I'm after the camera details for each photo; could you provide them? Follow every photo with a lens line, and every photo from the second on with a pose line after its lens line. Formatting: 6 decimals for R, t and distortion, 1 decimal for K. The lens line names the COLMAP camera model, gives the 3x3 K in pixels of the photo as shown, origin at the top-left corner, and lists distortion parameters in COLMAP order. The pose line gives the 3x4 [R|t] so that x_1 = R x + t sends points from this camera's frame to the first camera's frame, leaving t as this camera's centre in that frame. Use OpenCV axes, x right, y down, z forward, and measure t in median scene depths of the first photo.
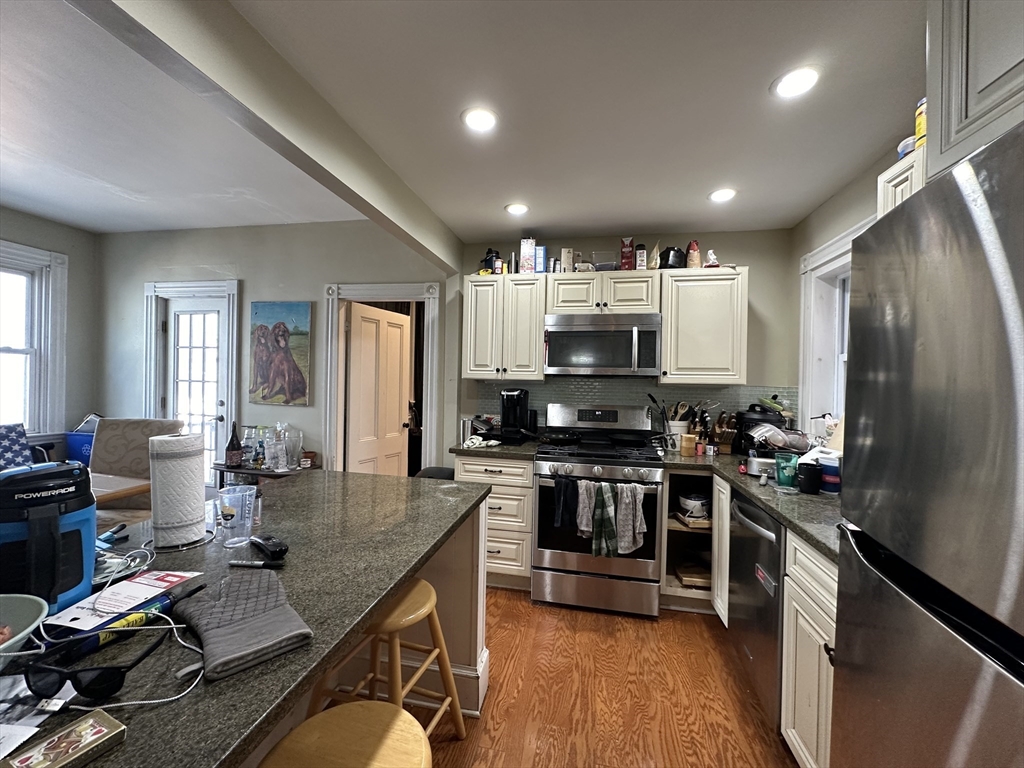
lens RADIAL K [[407.2, 0, 509.7], [0, 407.2, 381.4], [0, 0, 1]] dist [0.001246, 0.000040]
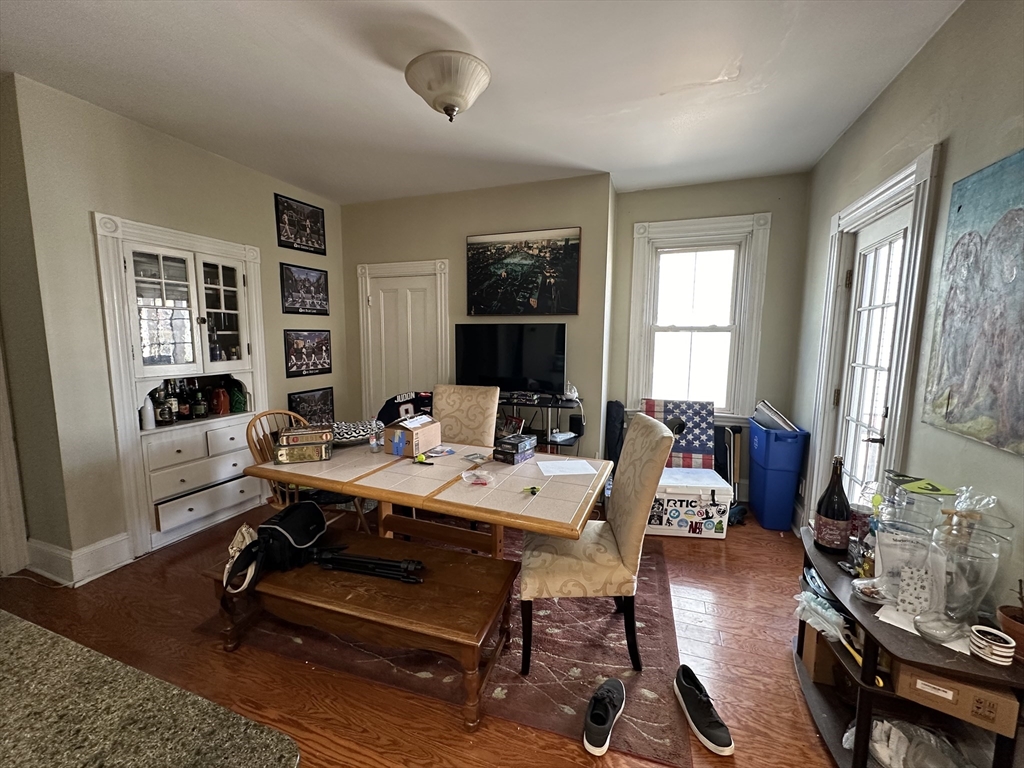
lens RADIAL K [[407.2, 0, 513.6], [0, 407.2, 382.7], [0, 0, 1]] dist [0.001246, 0.000040]
pose [[-0.160448, 0.086399, -0.983256, -0.142819], [-0.012381, 0.995907, 0.089531, -0.026708], [0.986967, 0.026539, -0.158721, 0.665856]]
